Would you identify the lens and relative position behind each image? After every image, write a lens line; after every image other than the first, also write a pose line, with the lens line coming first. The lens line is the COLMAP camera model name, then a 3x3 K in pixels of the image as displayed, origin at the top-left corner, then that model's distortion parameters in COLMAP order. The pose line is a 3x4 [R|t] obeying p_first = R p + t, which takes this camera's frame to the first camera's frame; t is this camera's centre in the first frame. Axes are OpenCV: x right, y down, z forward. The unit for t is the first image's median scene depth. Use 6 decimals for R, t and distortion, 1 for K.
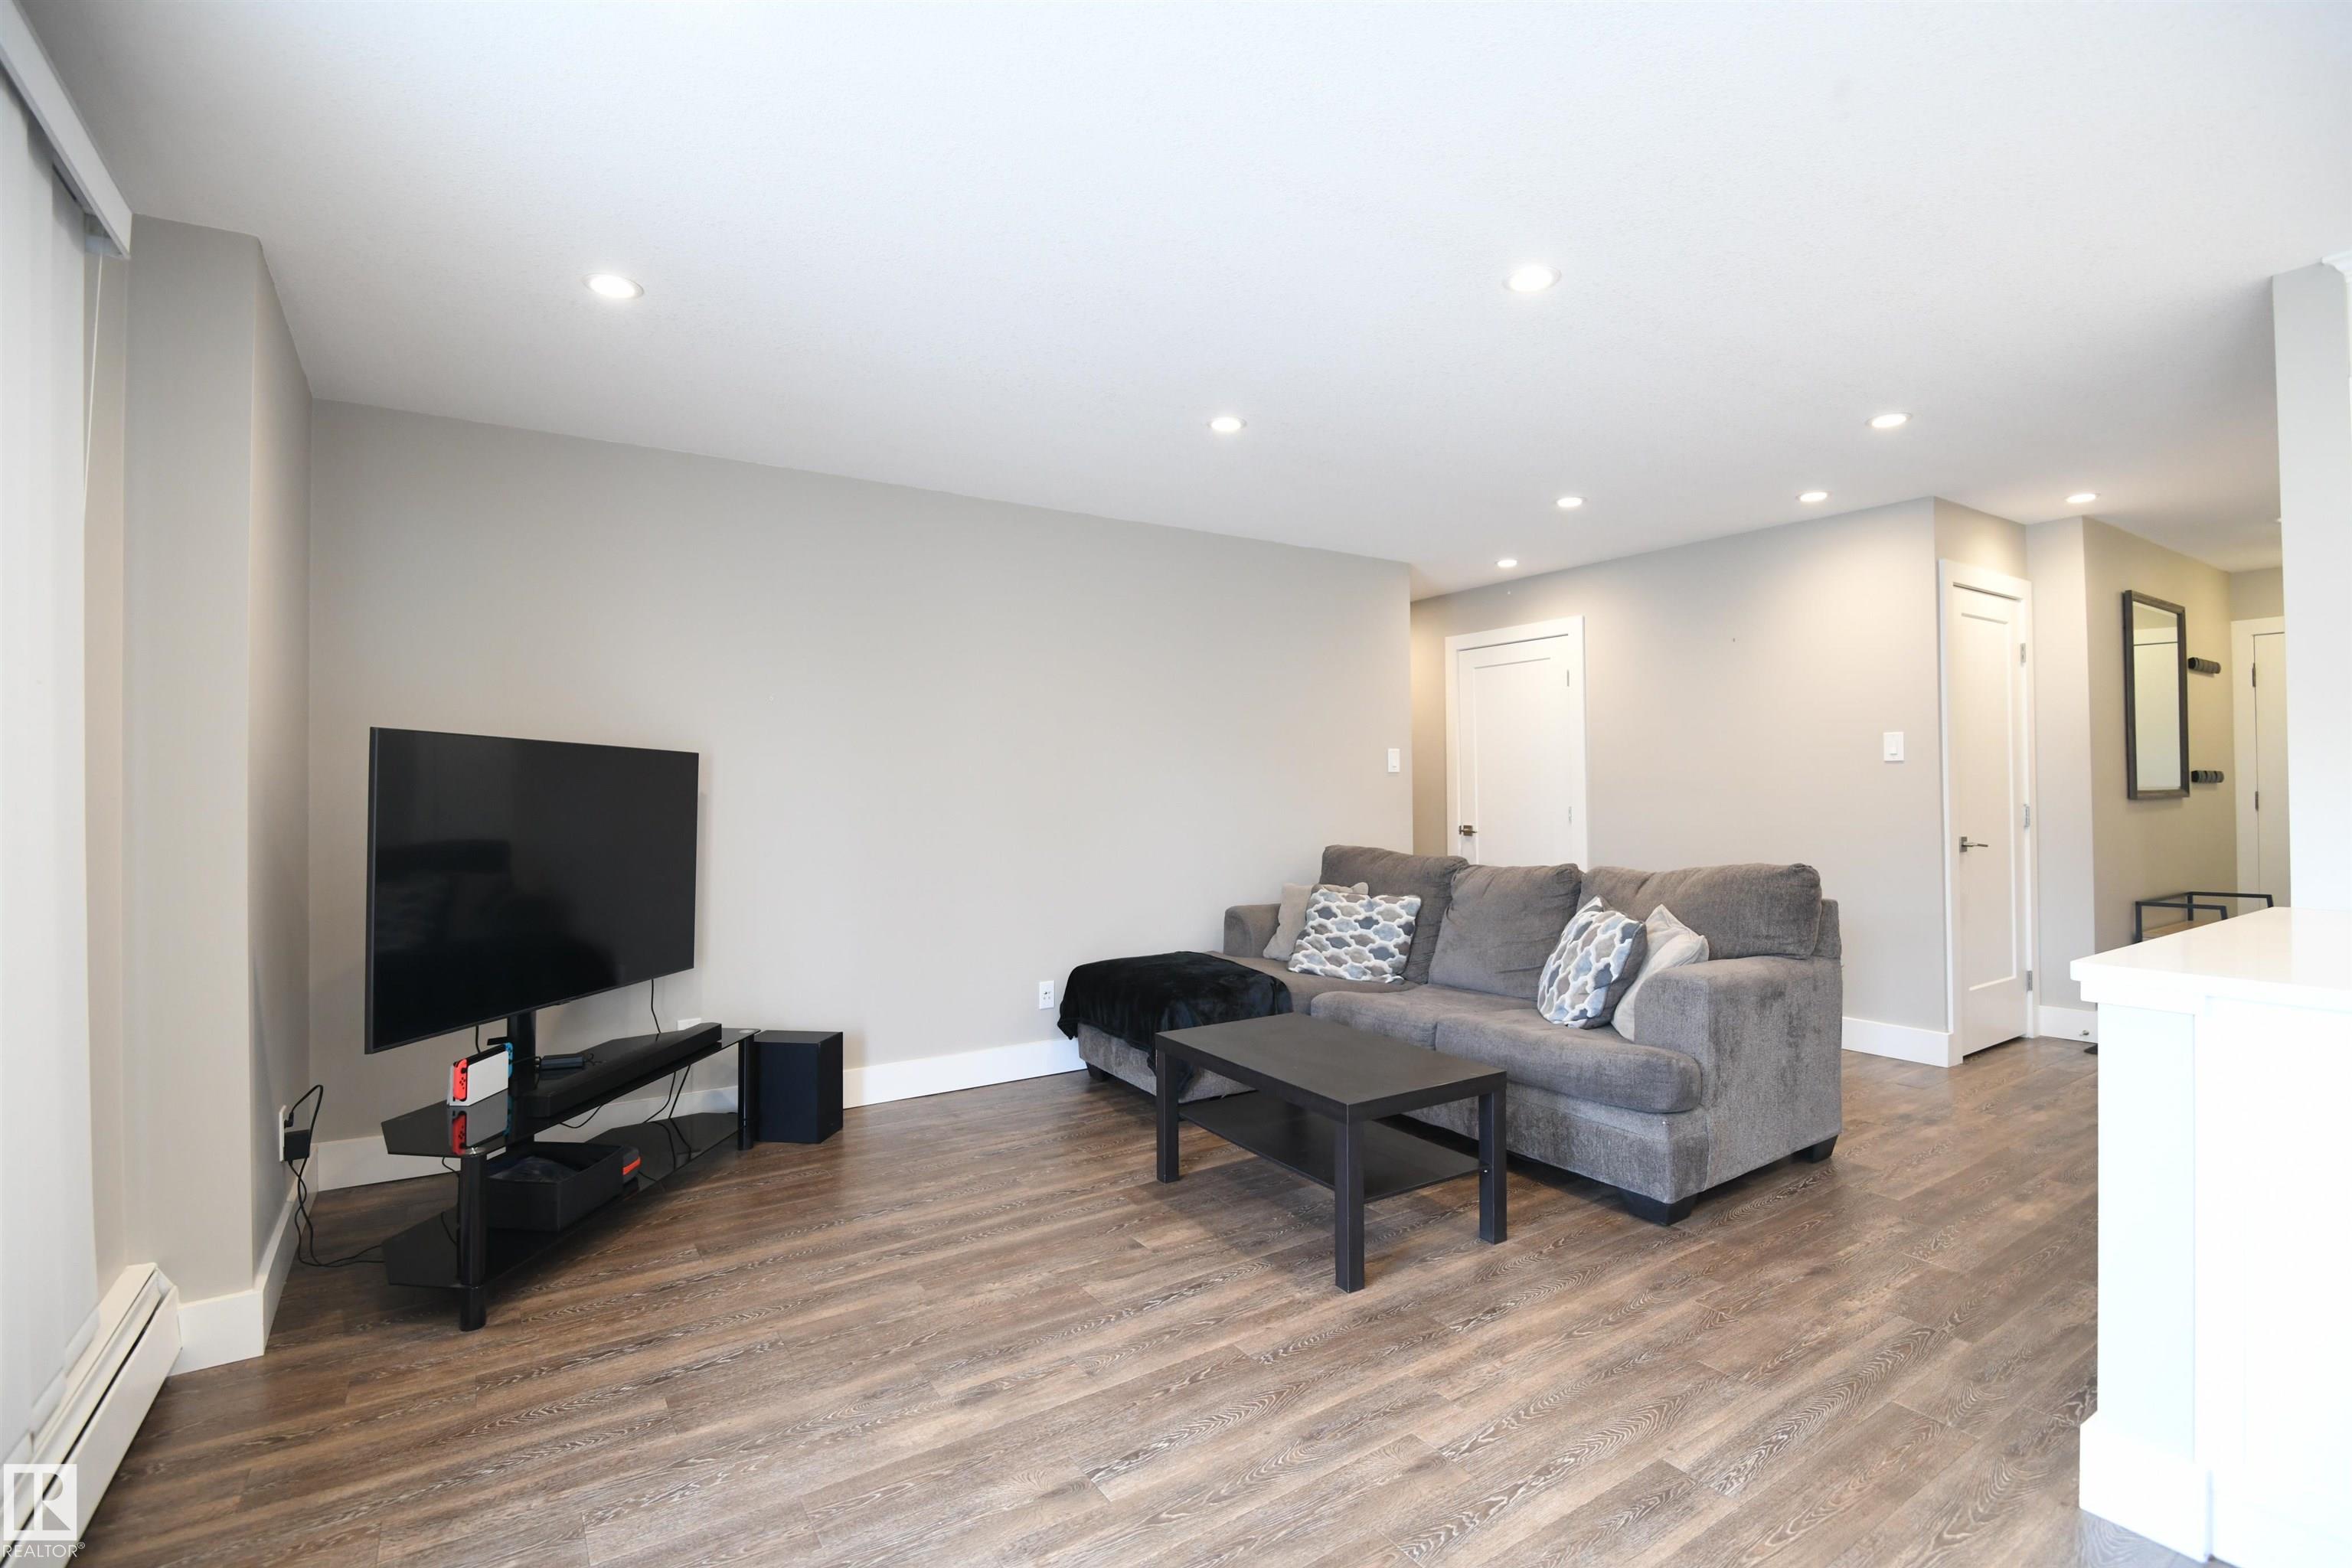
lens RADIAL K [[1085.3, 0, 1178.0], [0, 1085.3, 773.1], [0, 0, 1]] dist [-0.000932, -0.008719]
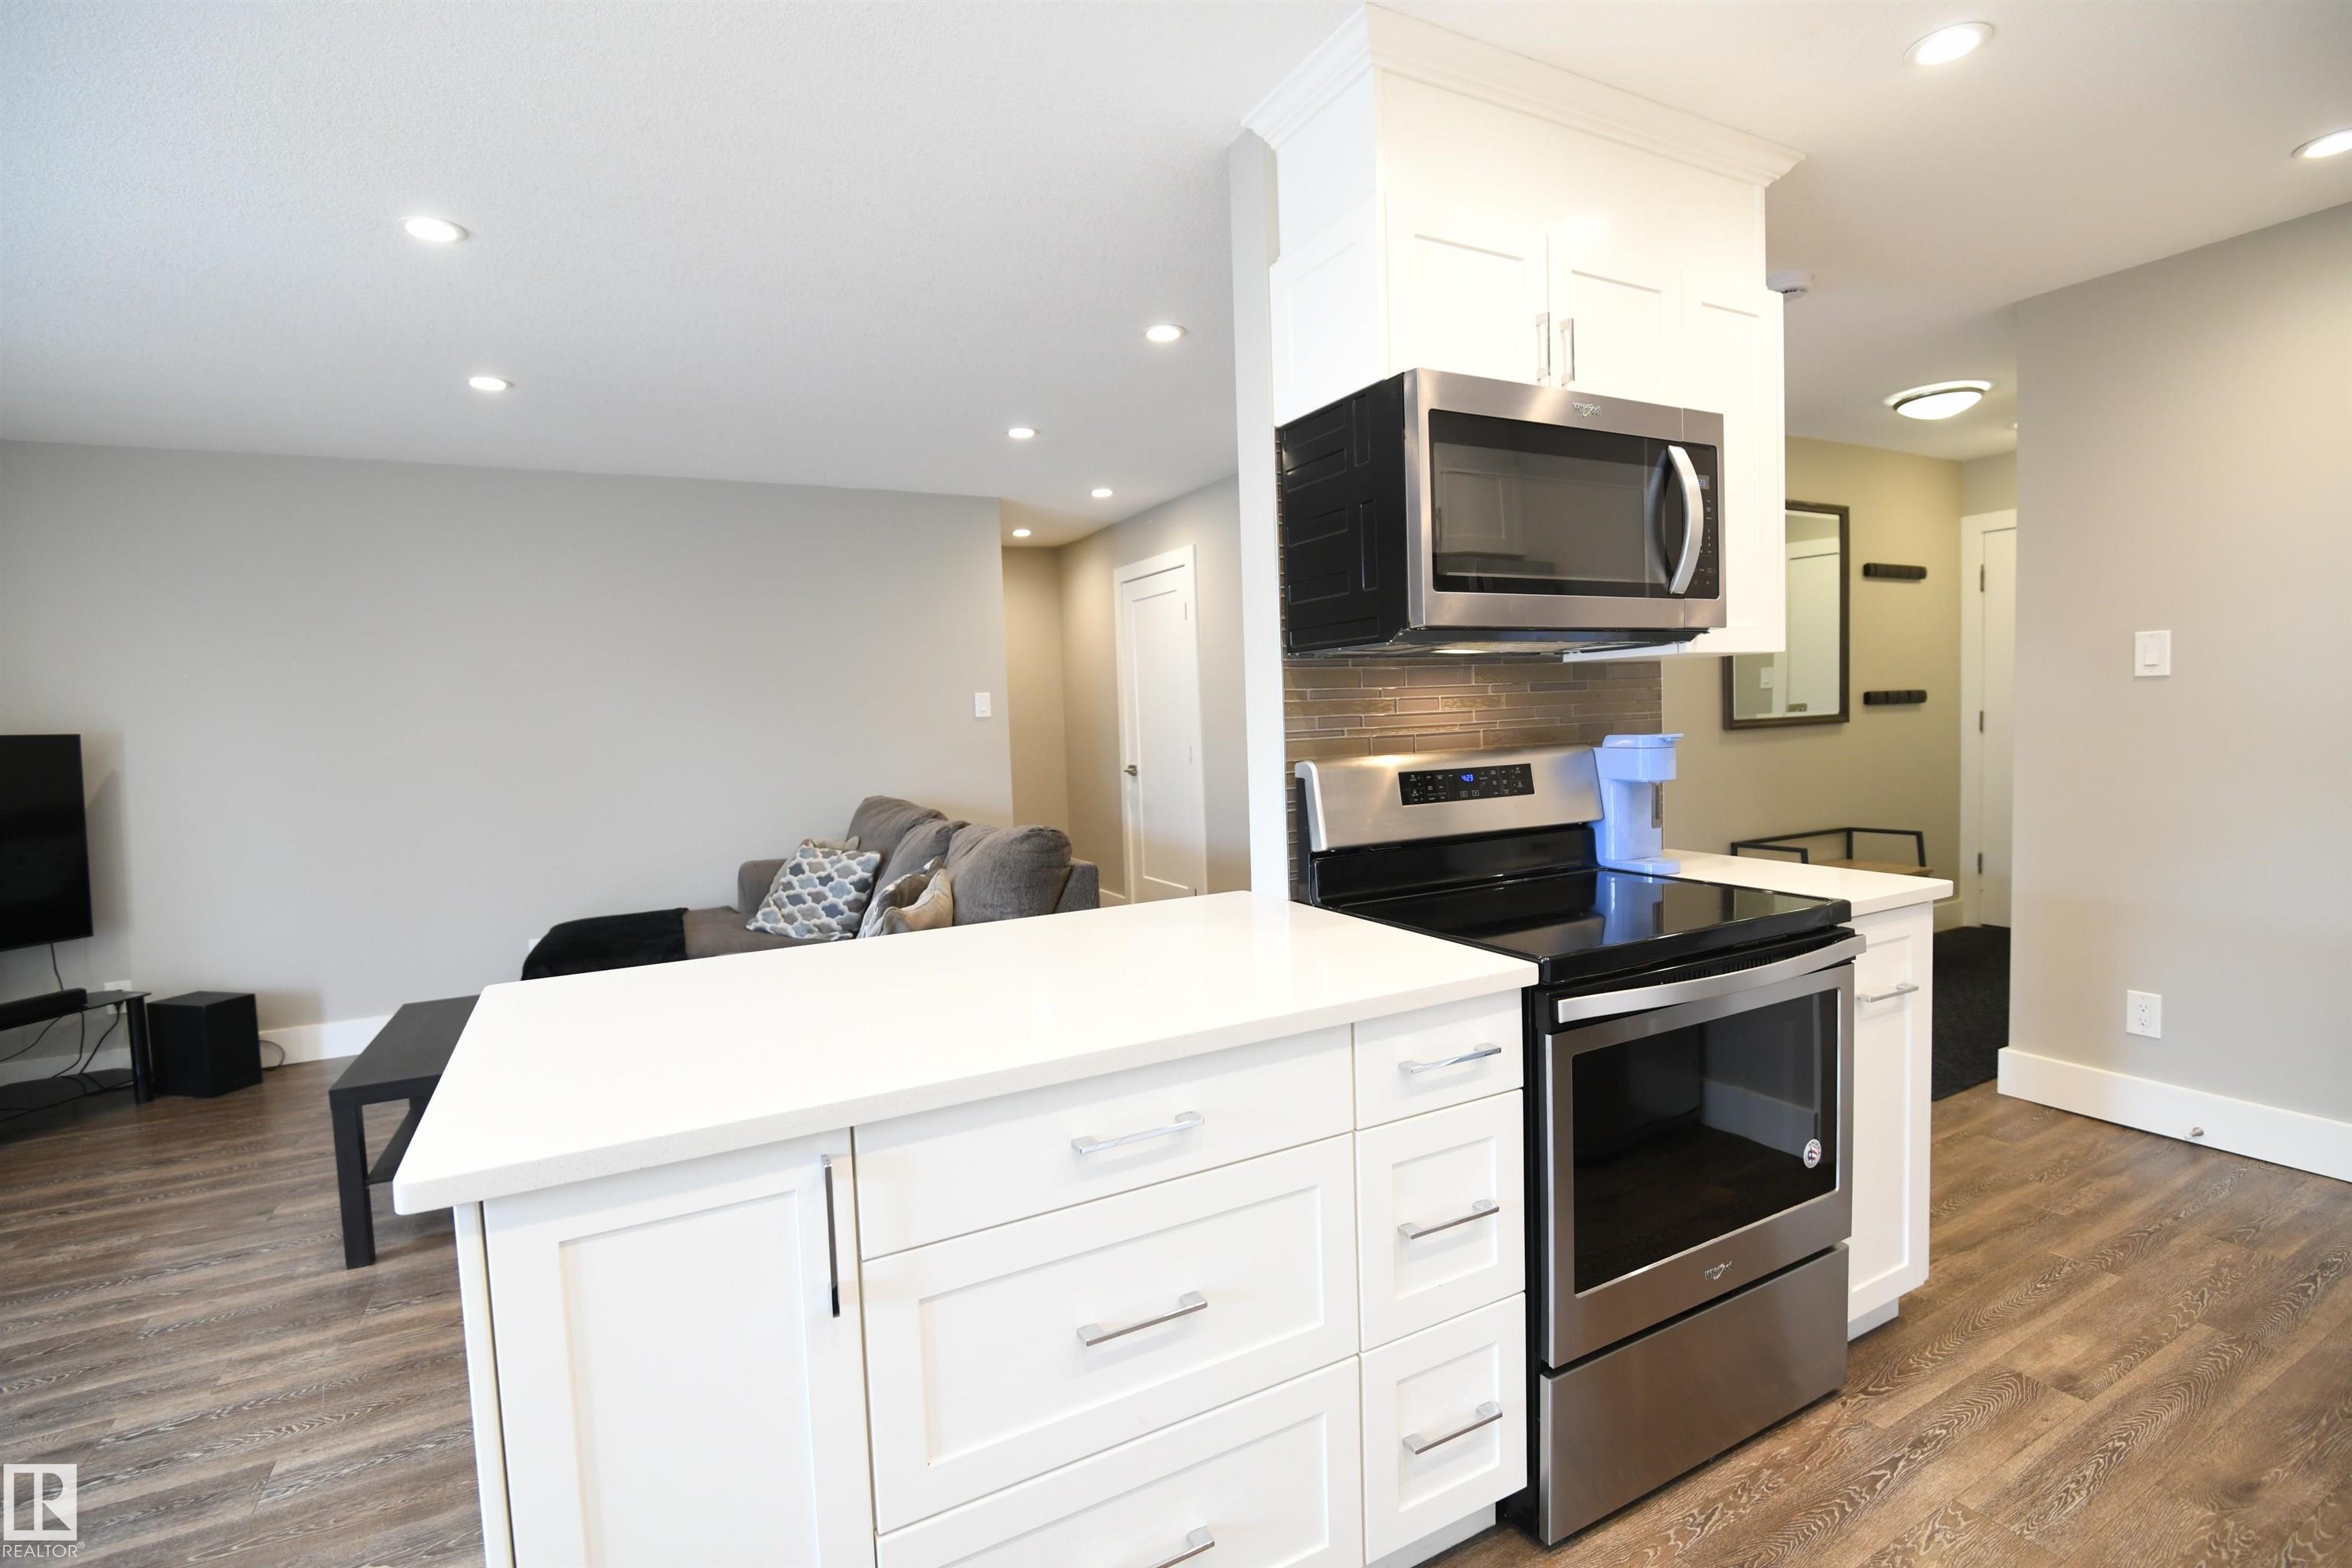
lens RADIAL K [[1085.3, 0, 1178.0], [0, 1085.3, 773.1], [0, 0, 1]] dist [-0.000932, -0.008719]
pose [[0.994472, -0.020001, -0.103082, 0.604940], [0.027887, 0.996746, 0.075631, -0.024977], [0.101234, -0.078088, 0.991793, 0.060406]]
